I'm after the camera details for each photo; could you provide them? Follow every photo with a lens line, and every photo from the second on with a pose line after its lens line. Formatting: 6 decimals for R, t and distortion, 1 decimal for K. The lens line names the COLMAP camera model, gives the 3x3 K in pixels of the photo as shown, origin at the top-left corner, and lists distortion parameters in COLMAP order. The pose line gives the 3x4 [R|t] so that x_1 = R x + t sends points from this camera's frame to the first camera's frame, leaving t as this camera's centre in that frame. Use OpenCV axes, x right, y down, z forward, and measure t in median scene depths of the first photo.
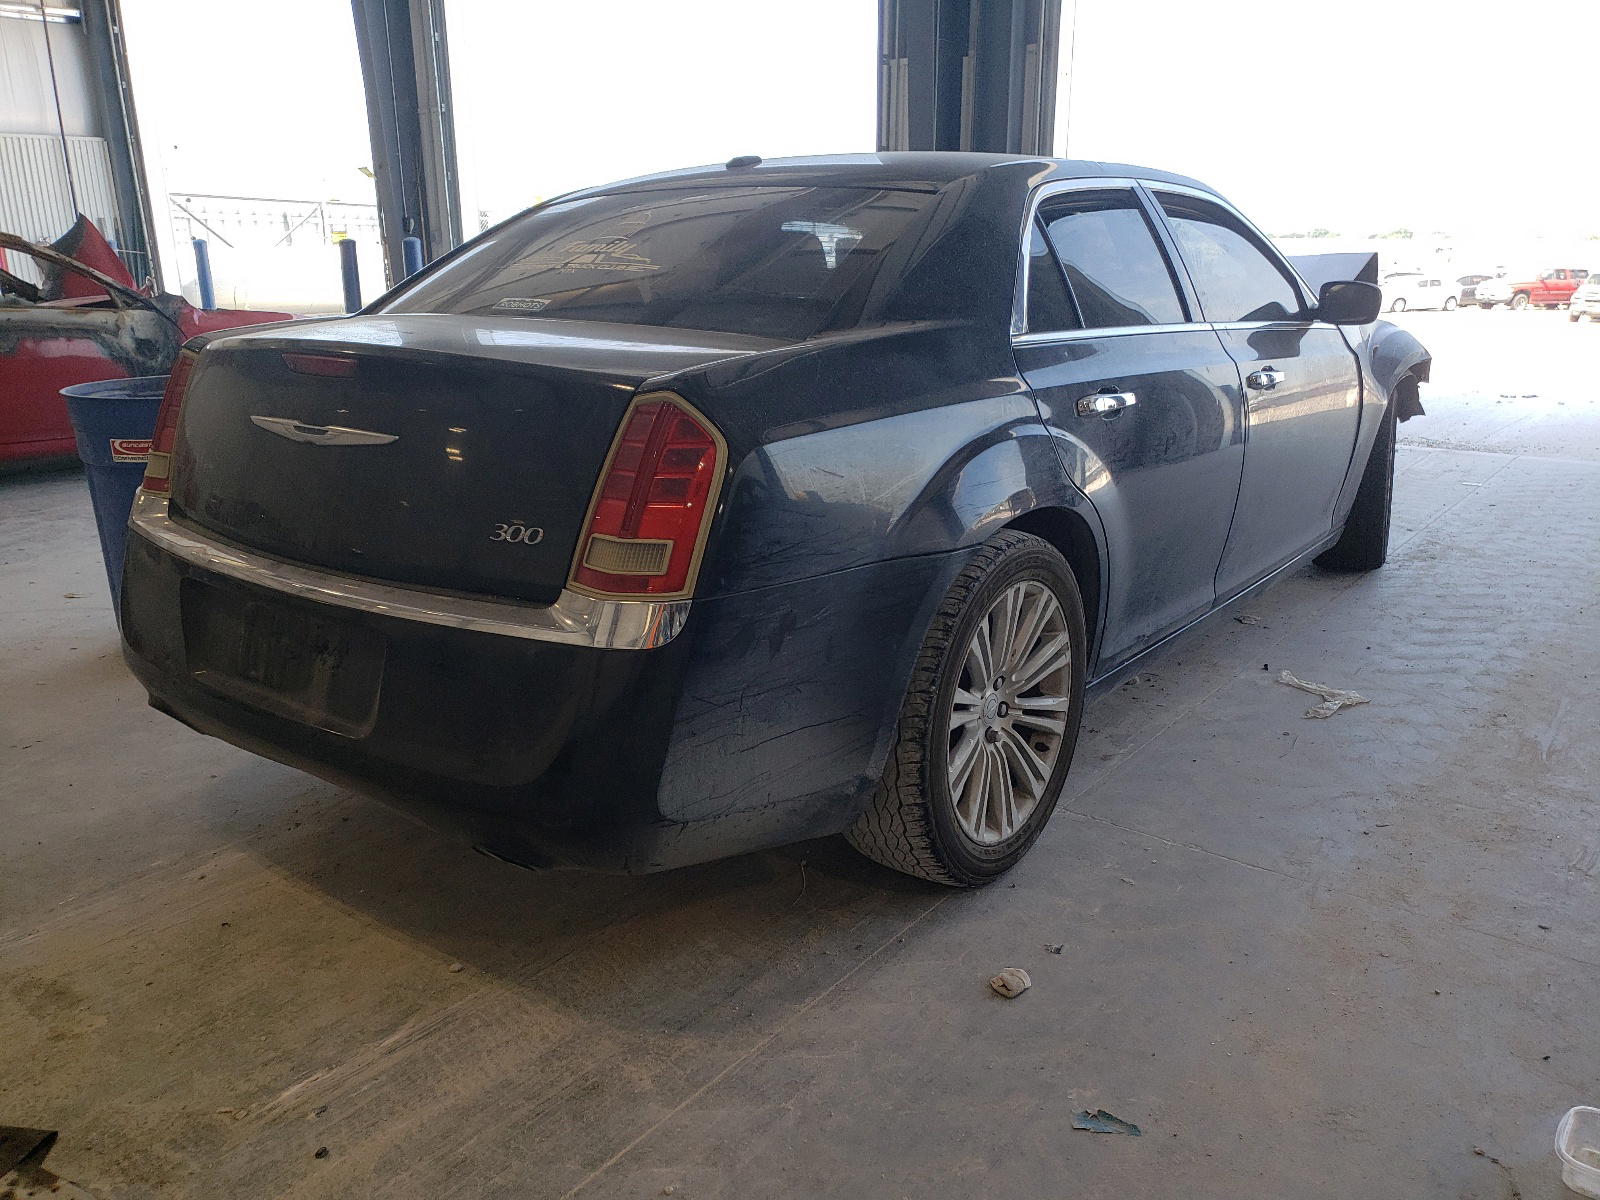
lens RADIAL K [[1220.6, 0, 801.6], [0, 1220.6, 620.8], [0, 0, 1]] dist [0.018800, 0.000579]
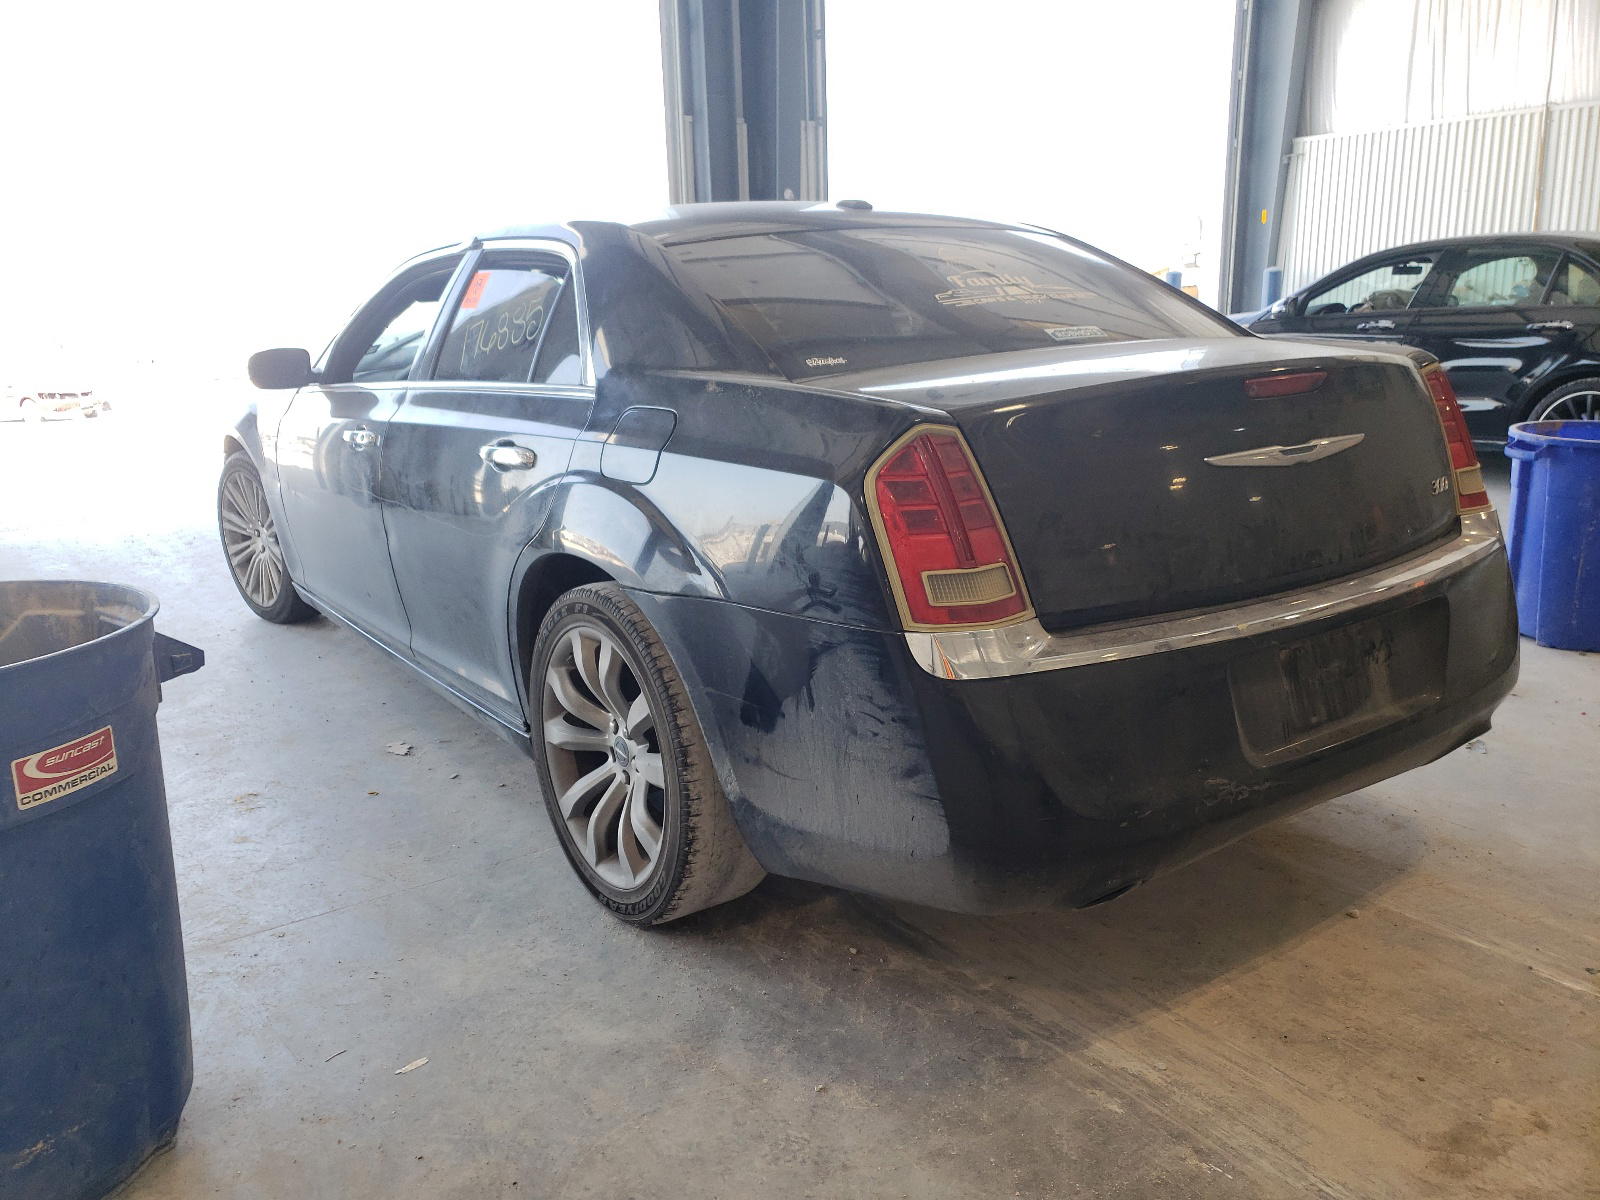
lens RADIAL K [[1220.6, 0, 801.6], [0, 1220.6, 620.8], [0, 0, 1]] dist [0.018800, 0.000579]
pose [[0.321167, -0.251361, 0.913055, -1.375523], [0.308315, 0.939359, 0.150153, -0.280878], [-0.895429, 0.233285, 0.379190, 0.961500]]
